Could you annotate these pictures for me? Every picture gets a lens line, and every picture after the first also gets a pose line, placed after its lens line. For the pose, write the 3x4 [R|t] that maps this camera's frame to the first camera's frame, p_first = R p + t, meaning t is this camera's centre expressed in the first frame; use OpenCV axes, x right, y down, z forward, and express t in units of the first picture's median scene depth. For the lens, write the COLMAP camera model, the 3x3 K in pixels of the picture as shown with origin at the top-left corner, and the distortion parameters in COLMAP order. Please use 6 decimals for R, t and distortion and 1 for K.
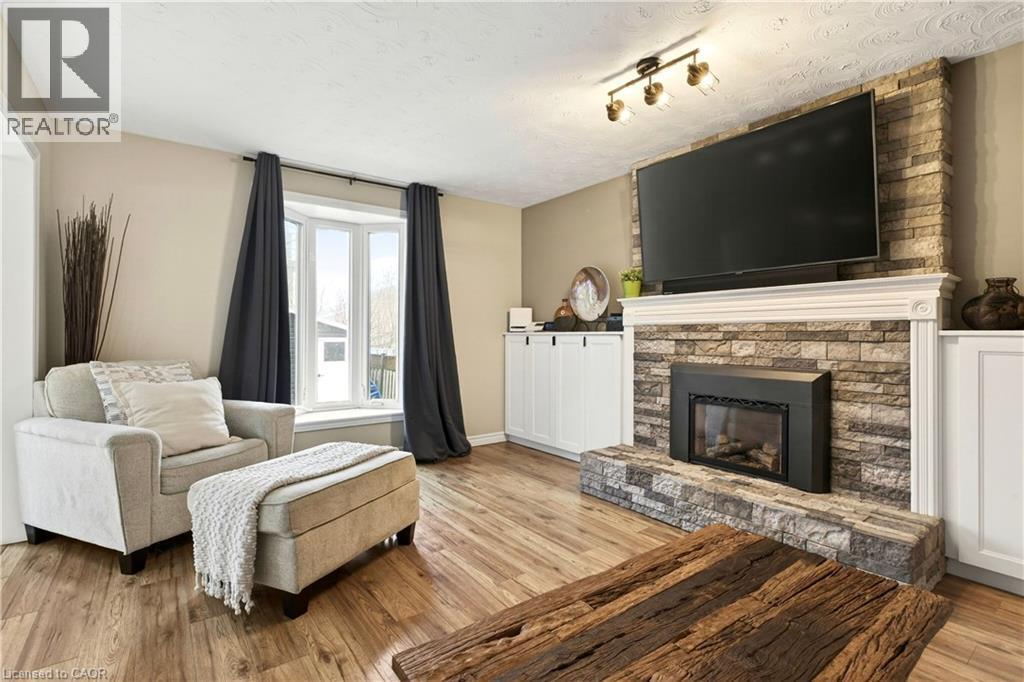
lens RADIAL K [[482.5, 0, 514.3], [0, 482.5, 331.2], [0, 0, 1]] dist [-0.002895, -0.000482]
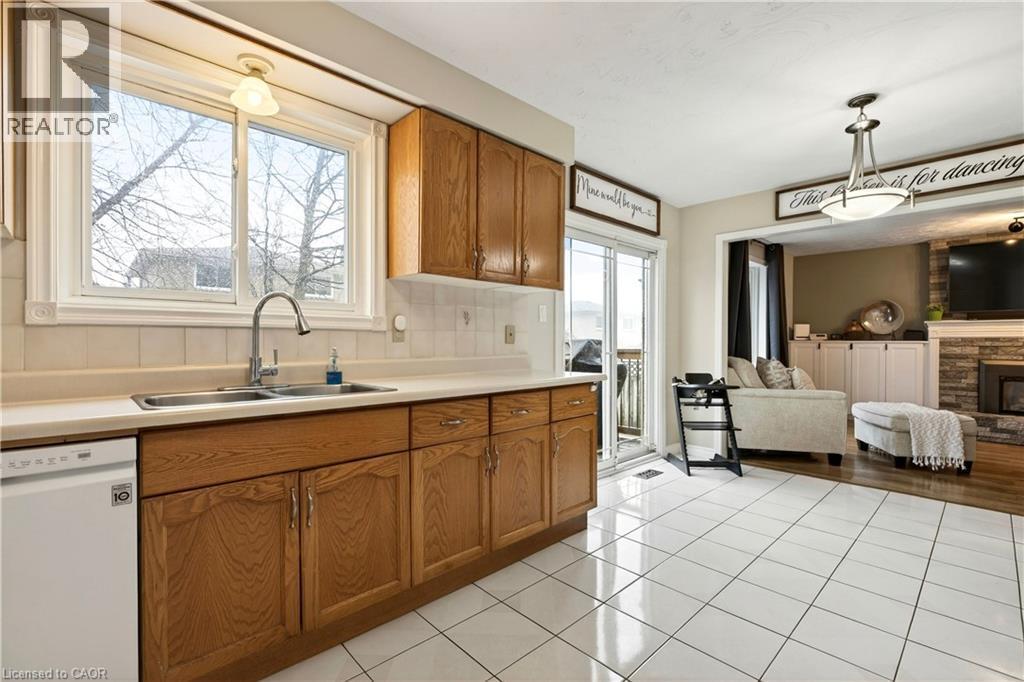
lens RADIAL K [[458.5, 0, 516.8], [0, 458.5, 344.8], [0, 0, 1]] dist [-0.002215, 0.000001]
pose [[0.992333, 0.002064, 0.123577, -1.767669], [-0.004182, 0.999849, 0.016880, -0.009491], [-0.123524, -0.017268, 0.992191, -0.507042]]
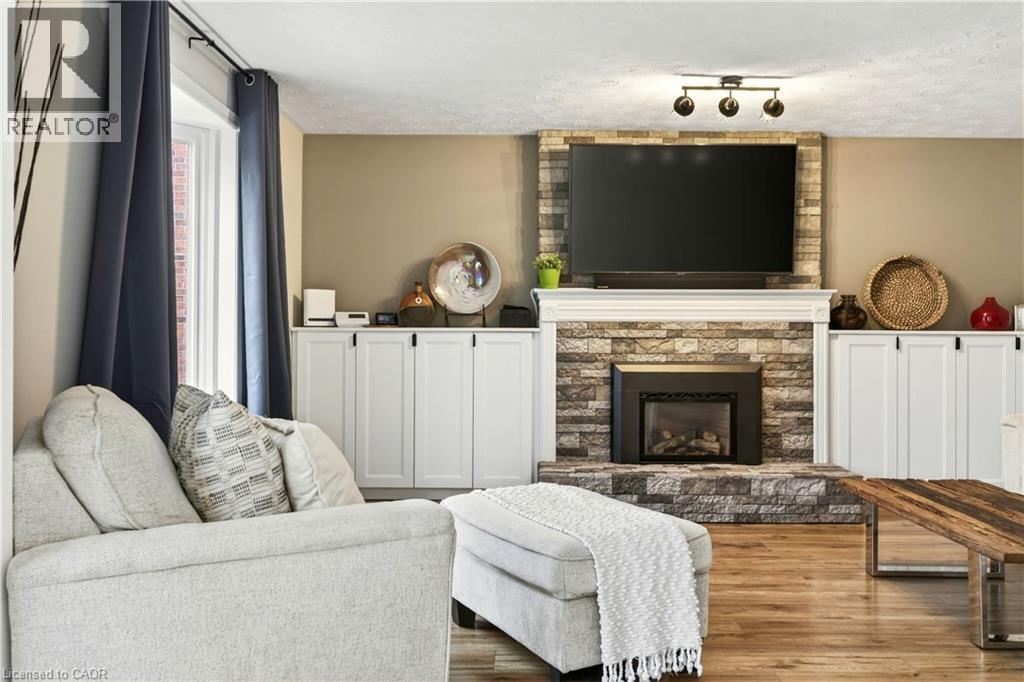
lens RADIAL K [[773.4, 0, 512.6], [0, 773.4, 327.8], [0, 0, 1]] dist [0.001789, 0.002509]
pose [[0.604872, 0.003554, 0.796315, -1.120543], [-0.009746, 0.999948, 0.002939, -0.004616], [-0.796263, -0.009538, 0.604876, 0.282350]]
